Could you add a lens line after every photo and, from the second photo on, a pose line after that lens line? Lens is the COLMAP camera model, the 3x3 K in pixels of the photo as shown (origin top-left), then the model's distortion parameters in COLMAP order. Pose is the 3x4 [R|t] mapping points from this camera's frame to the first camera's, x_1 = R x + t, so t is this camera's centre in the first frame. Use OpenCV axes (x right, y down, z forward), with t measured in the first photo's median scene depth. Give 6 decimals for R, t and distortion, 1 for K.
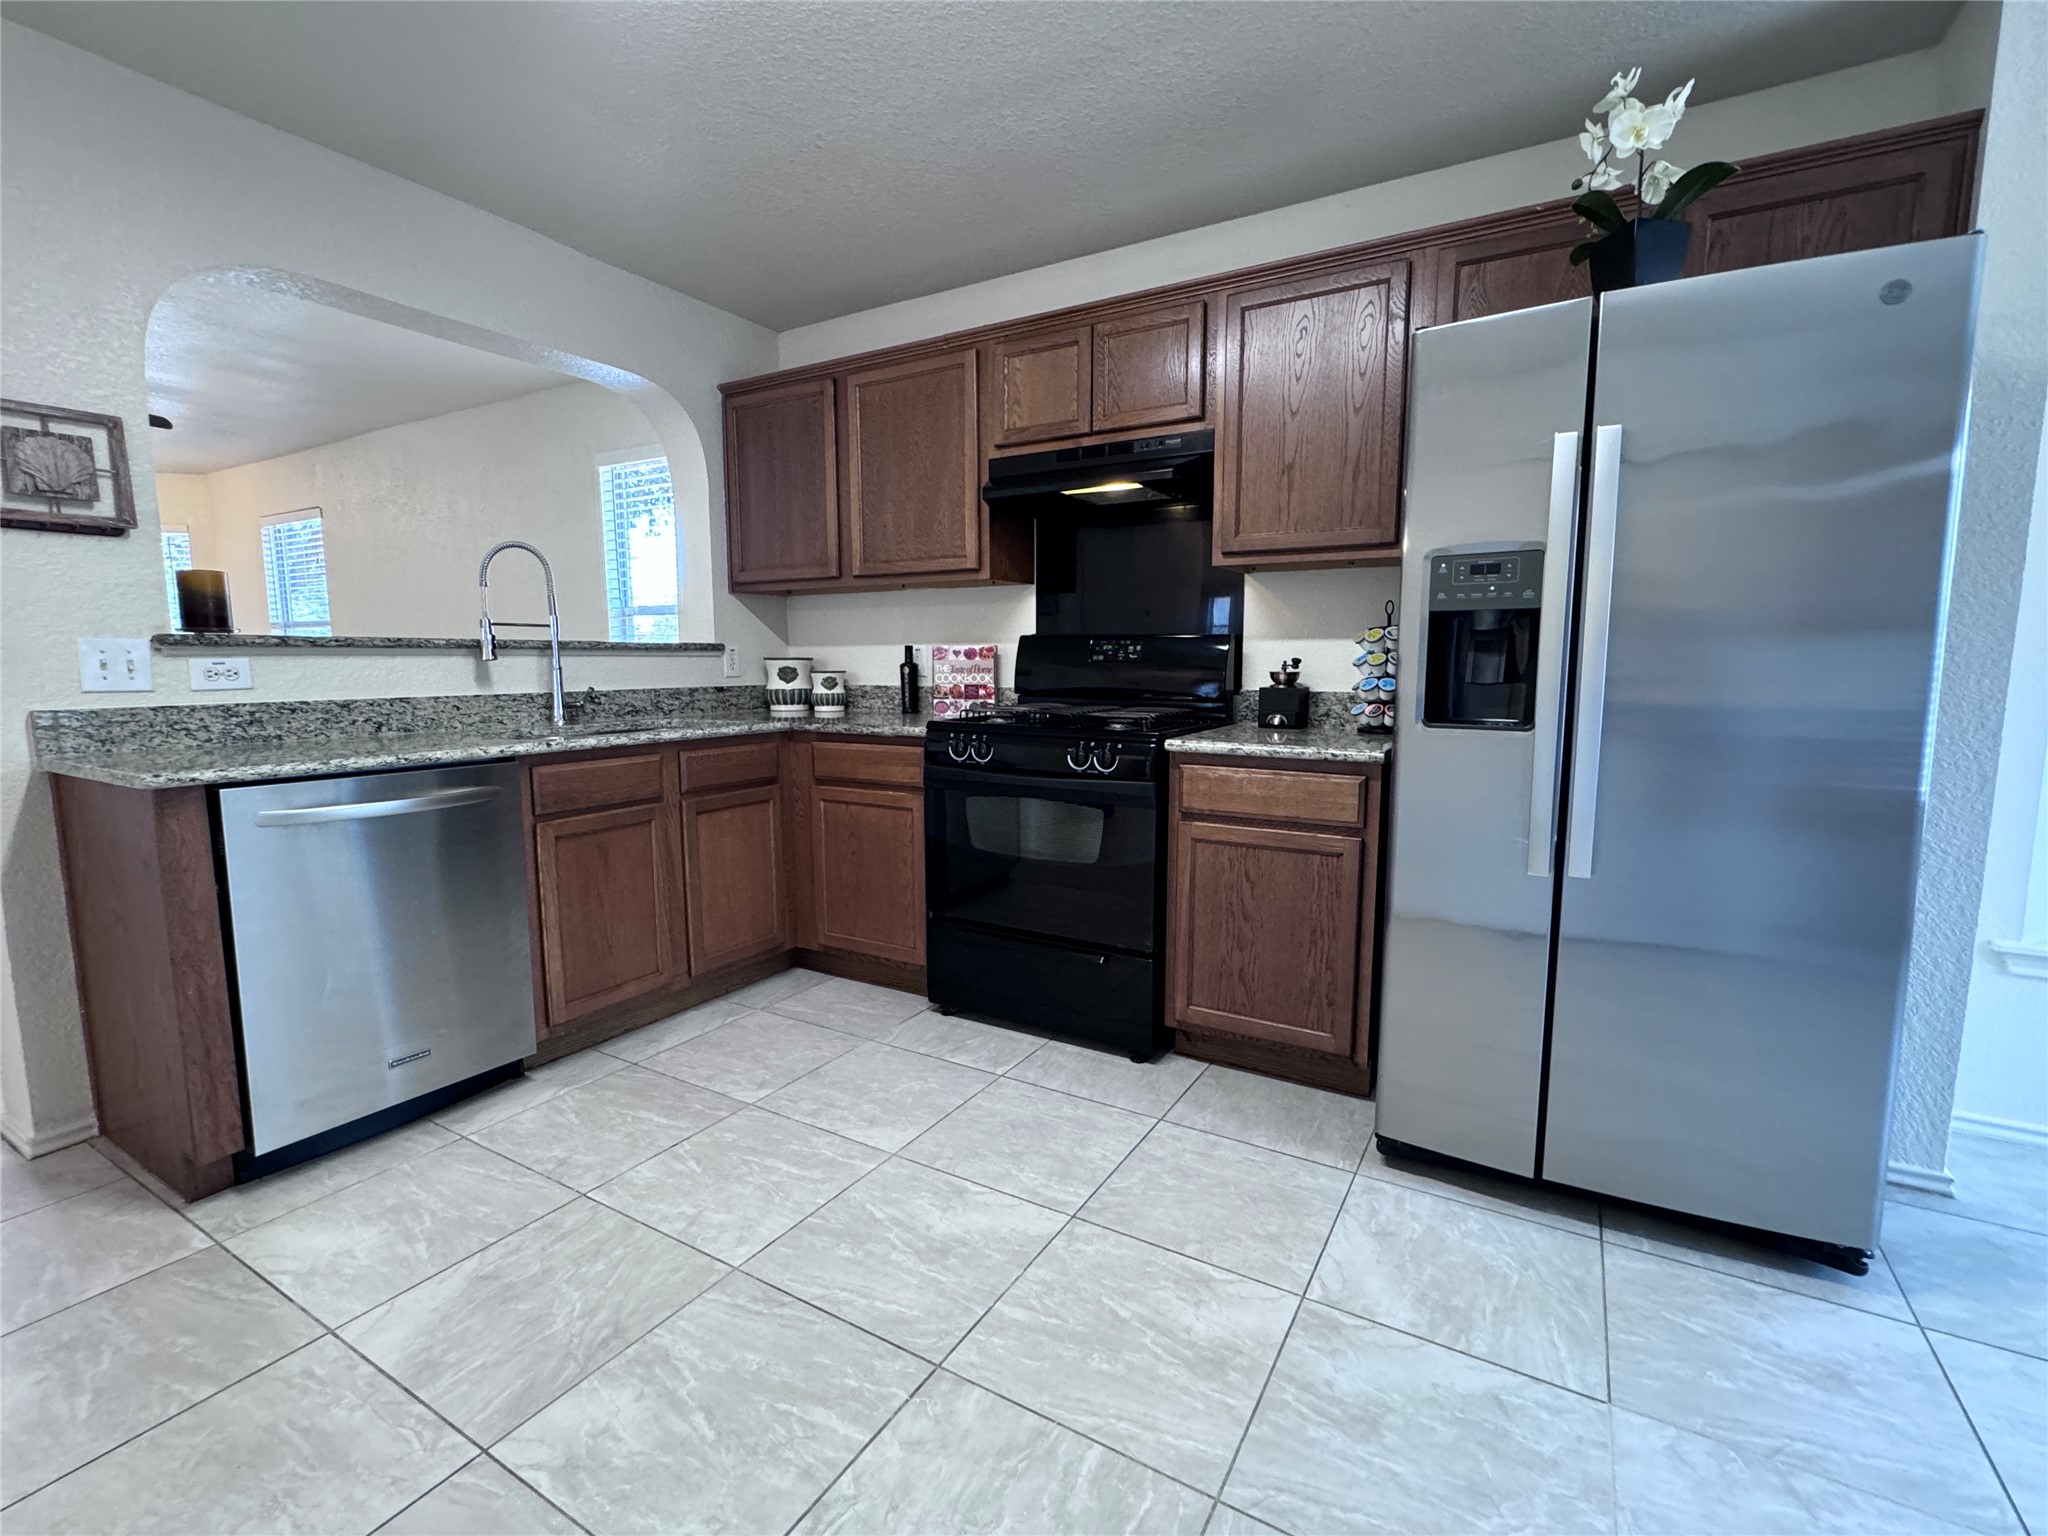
lens RADIAL K [[920.7, 0, 1024.0], [0, 920.7, 768.0], [0, 0, 1]] dist [-0.000140, -0.000122]
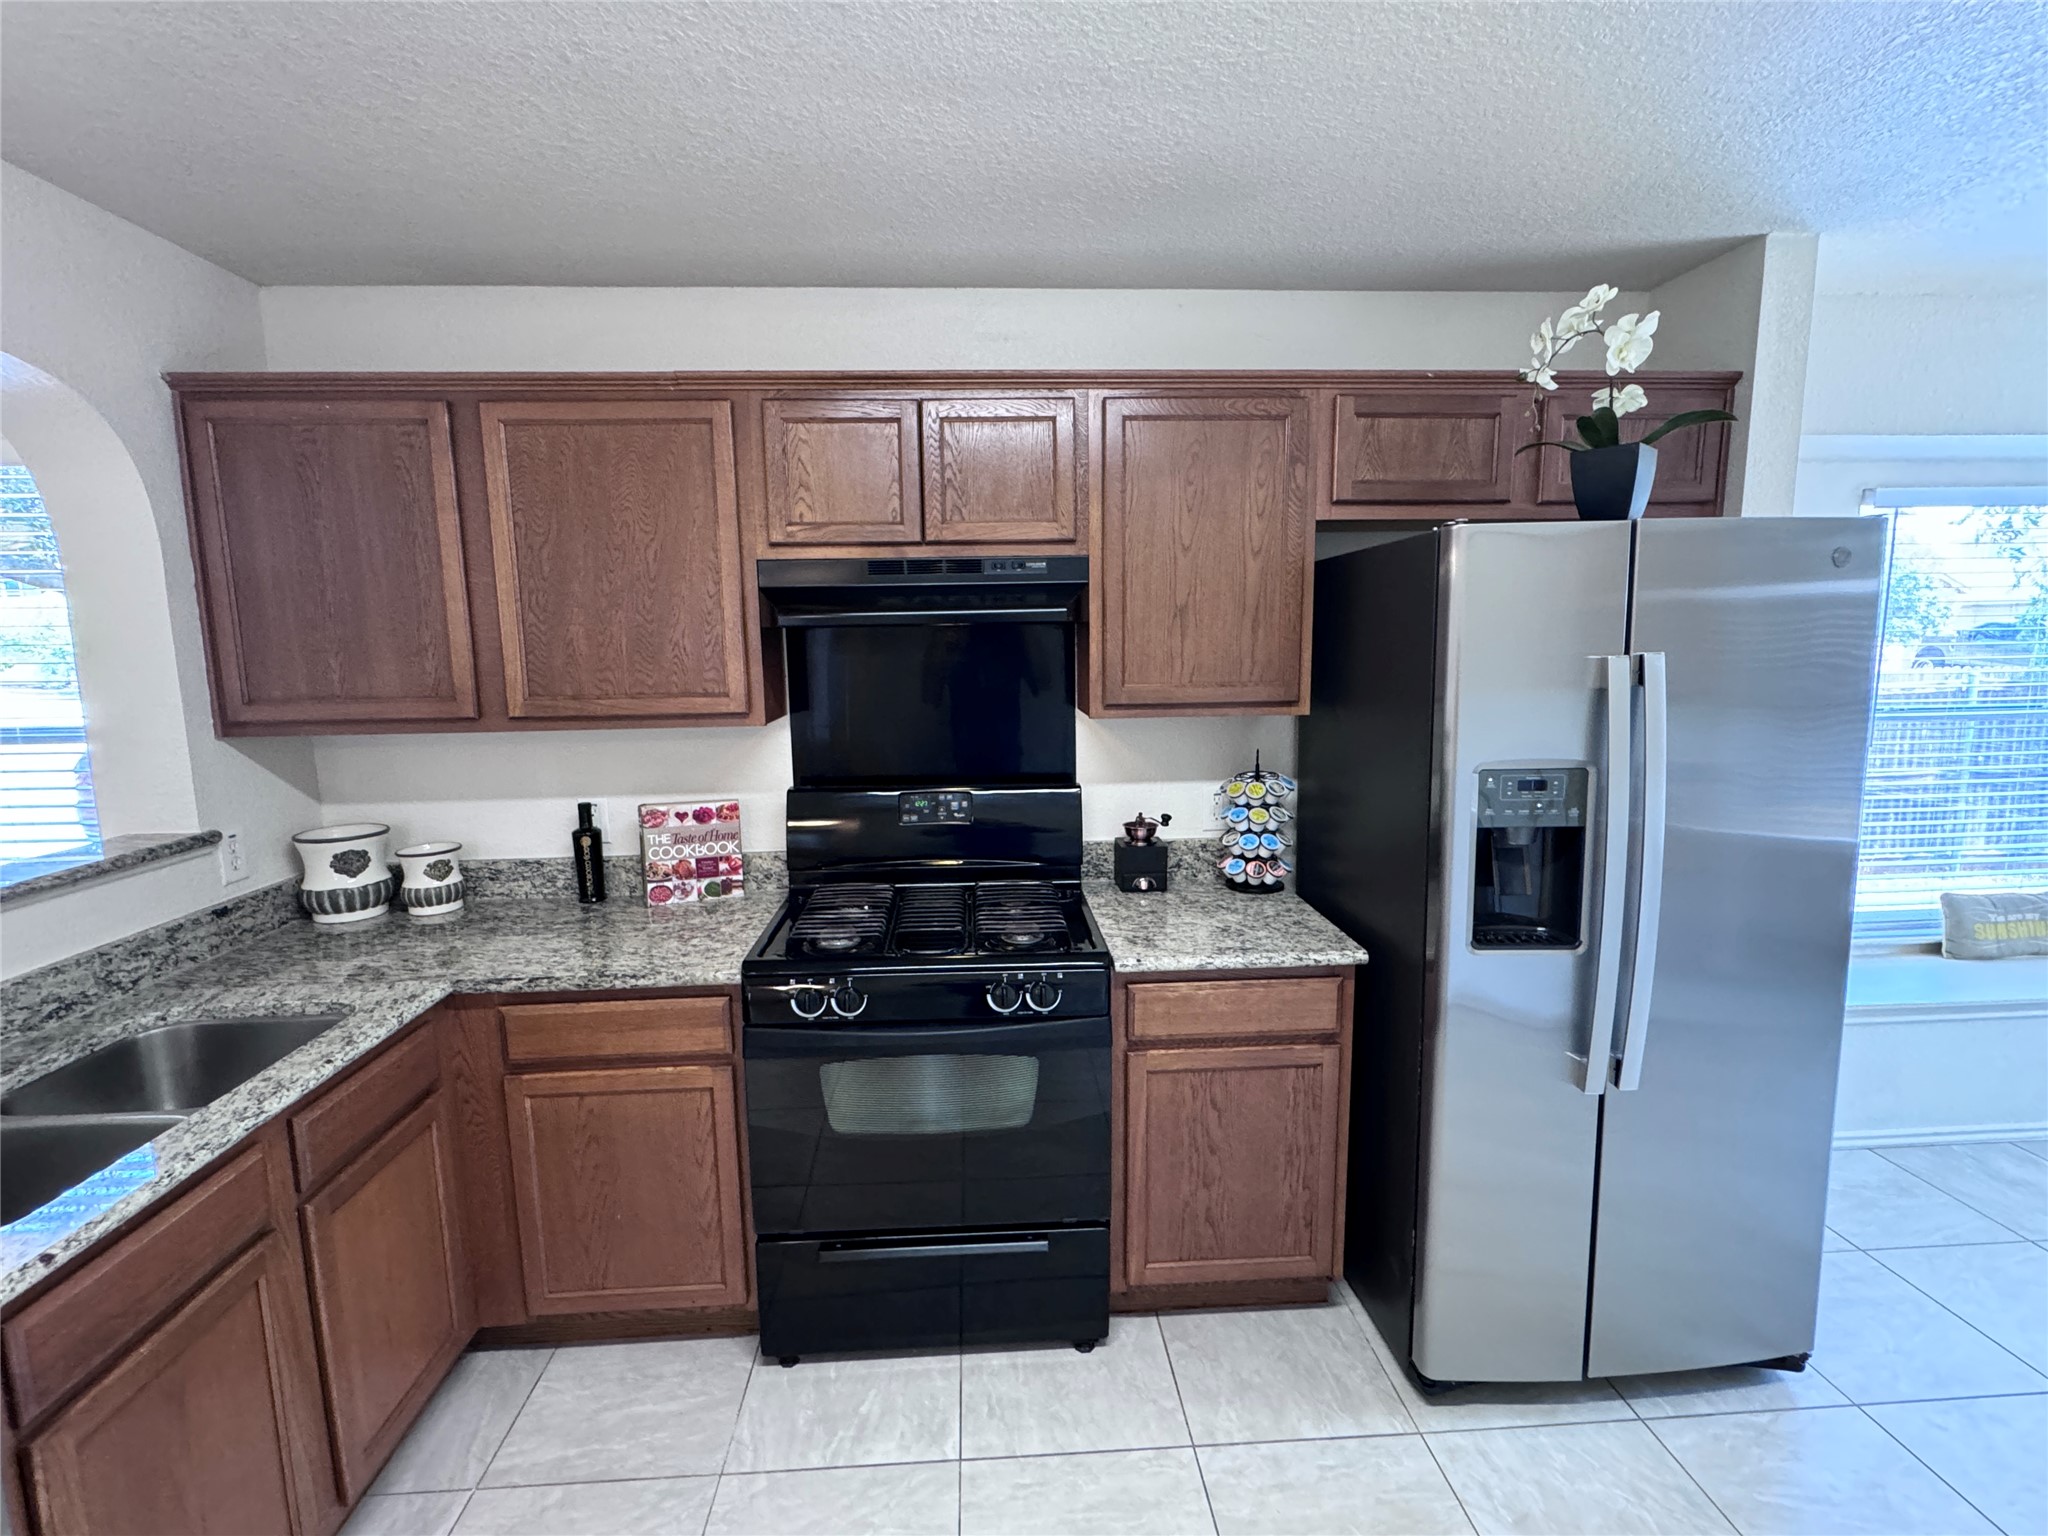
lens RADIAL K [[950.7, 0, 1024.0], [0, 950.7, 768.0], [0, 0, 1]] dist [-0.001536, 0.000143]
pose [[0.829416, -0.089504, 0.551415, -0.300453], [0.080965, 0.995919, 0.039871, -0.201313], [-0.552733, 0.011576, 0.833278, 0.302629]]
